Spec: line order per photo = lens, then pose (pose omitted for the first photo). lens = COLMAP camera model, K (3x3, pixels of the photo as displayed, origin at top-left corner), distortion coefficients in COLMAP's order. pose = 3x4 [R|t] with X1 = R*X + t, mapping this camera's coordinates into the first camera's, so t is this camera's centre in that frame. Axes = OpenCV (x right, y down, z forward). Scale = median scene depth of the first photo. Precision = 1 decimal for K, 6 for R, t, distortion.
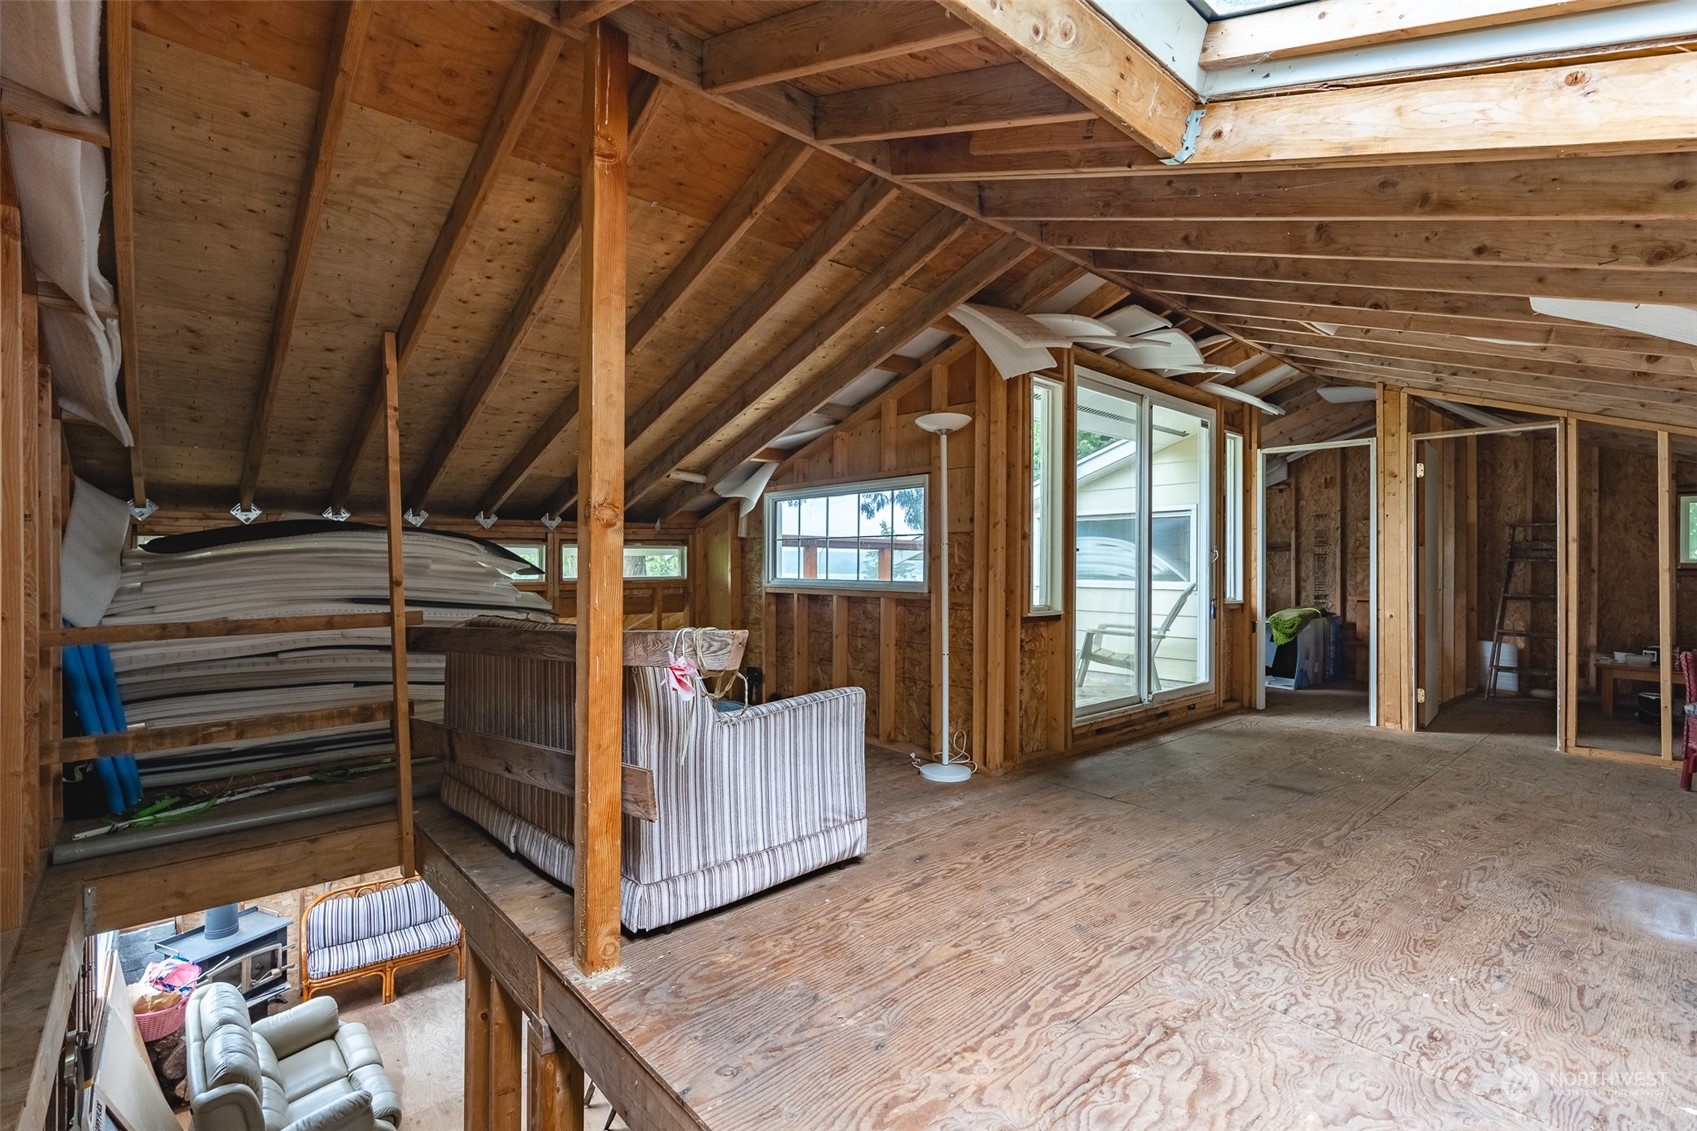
lens RADIAL K [[777.5, 0, 859.6], [0, 777.5, 564.2], [0, 0, 1]] dist [-0.011137, 0.003973]
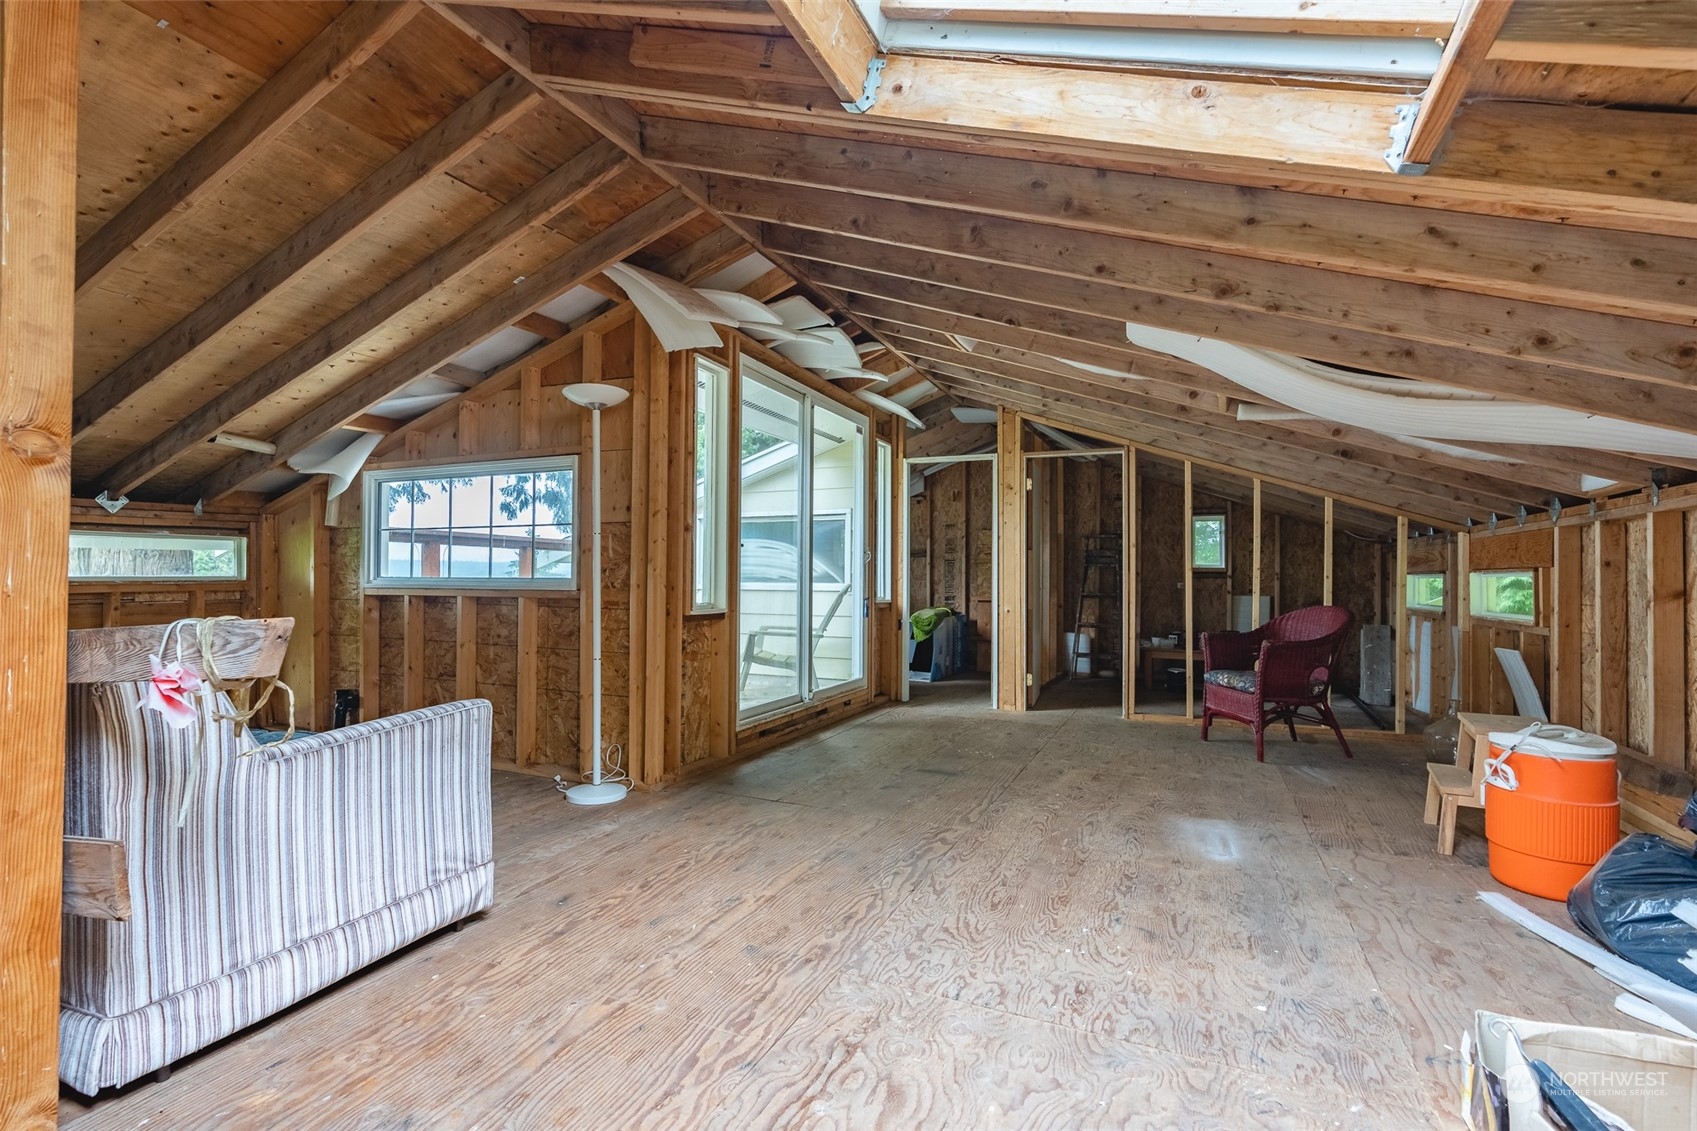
lens RADIAL K [[777.5, 0, 859.6], [0, 777.5, 564.2], [0, 0, 1]] dist [-0.011137, 0.003973]
pose [[0.907776, 0.006320, 0.419408, 0.015002], [-0.000185, 0.999892, -0.014668, 0.030001], [-0.419456, 0.013238, 0.907679, 0.105622]]
